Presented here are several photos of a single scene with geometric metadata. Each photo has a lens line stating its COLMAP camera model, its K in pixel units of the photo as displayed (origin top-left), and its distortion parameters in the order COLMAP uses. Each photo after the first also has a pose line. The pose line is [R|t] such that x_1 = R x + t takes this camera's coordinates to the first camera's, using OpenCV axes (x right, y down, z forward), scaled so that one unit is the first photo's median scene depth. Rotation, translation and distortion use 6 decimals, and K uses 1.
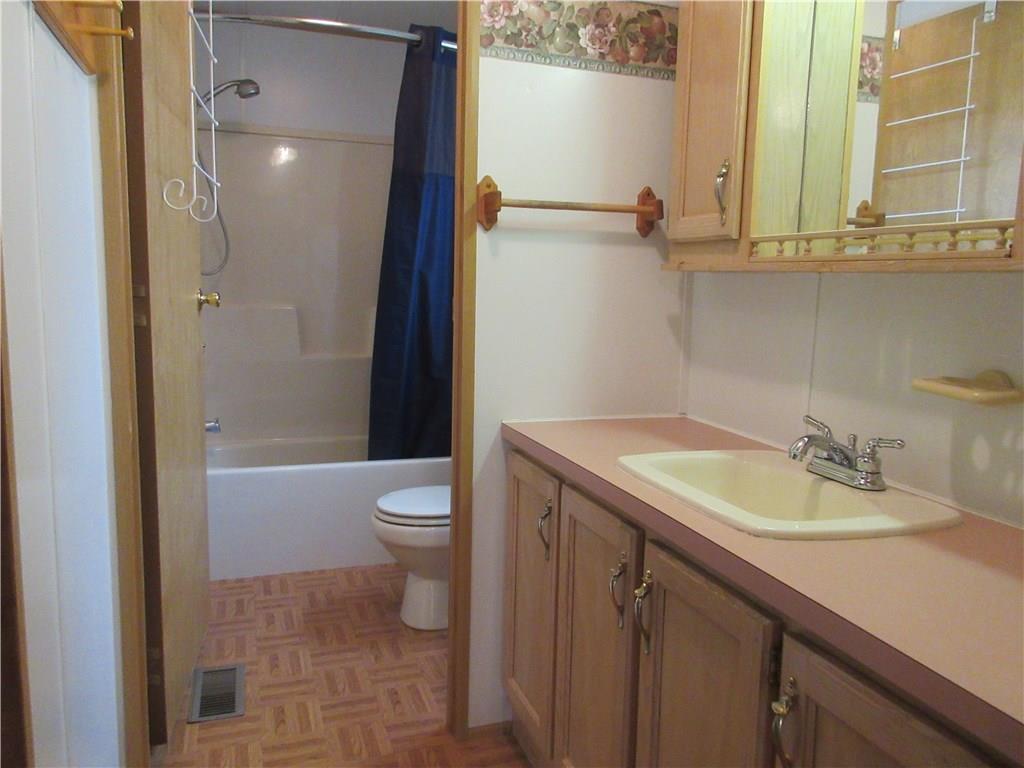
lens RADIAL K [[766.0, 0, 513.4], [0, 766.0, 383.1], [0, 0, 1]] dist [-0.012544, 0.003232]
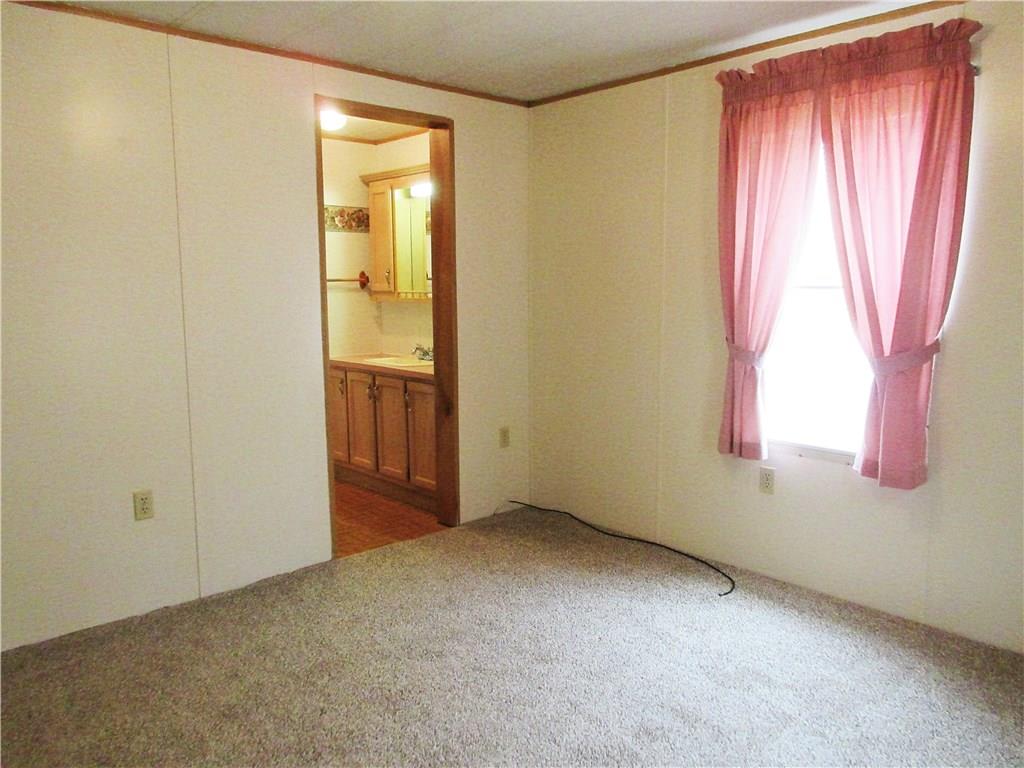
lens RADIAL K [[766.0, 0, 511.6], [0, 766.0, 383.3], [0, 0, 1]] dist [-0.012544, 0.003232]
pose [[0.919185, -0.084722, 0.384605, -0.463233], [0.079056, 0.996402, 0.030552, 0.120665], [-0.385810, 0.002323, 0.922575, -1.912710]]
